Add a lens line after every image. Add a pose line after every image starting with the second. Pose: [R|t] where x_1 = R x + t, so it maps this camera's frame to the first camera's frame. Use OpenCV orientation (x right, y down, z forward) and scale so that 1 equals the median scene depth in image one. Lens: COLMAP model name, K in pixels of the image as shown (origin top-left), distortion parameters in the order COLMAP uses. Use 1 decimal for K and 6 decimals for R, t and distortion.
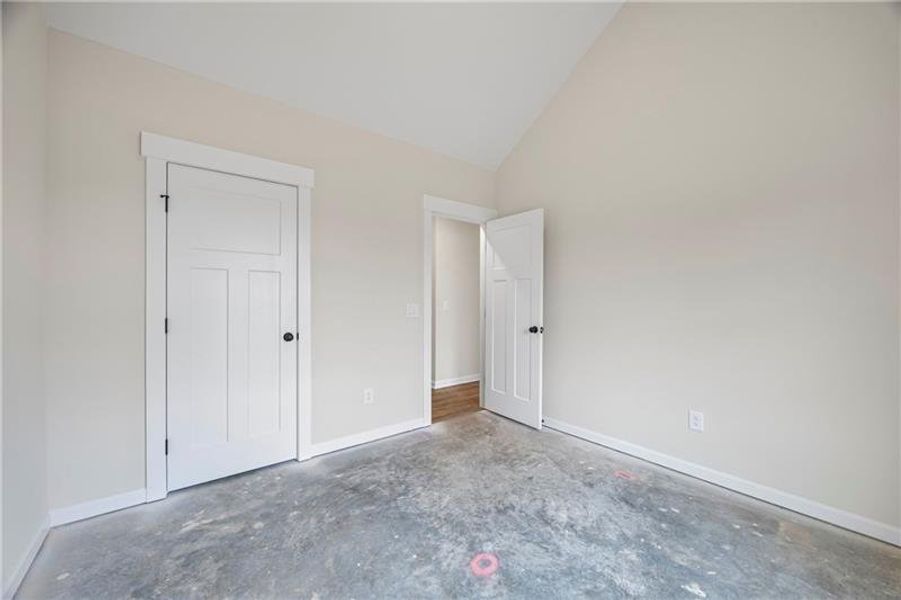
lens RADIAL K [[355.9, 0, 454.7], [0, 355.9, 303.9], [0, 0, 1]] dist [-0.004350, 0.000047]
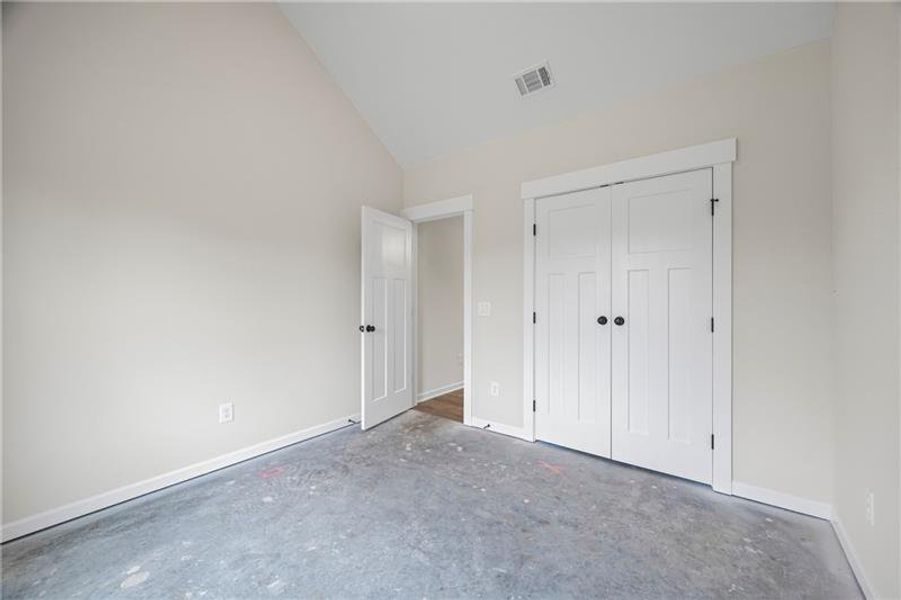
lens RADIAL K [[355.9, 0, 453.8], [0, 355.9, 299.5], [0, 0, 1]] dist [-0.004350, 0.000047]
pose [[0.216912, -0.001078, -0.976191, 1.695514], [-0.009567, 0.999949, -0.003230, -0.009883], [0.976144, 0.010040, 0.216891, 1.415337]]
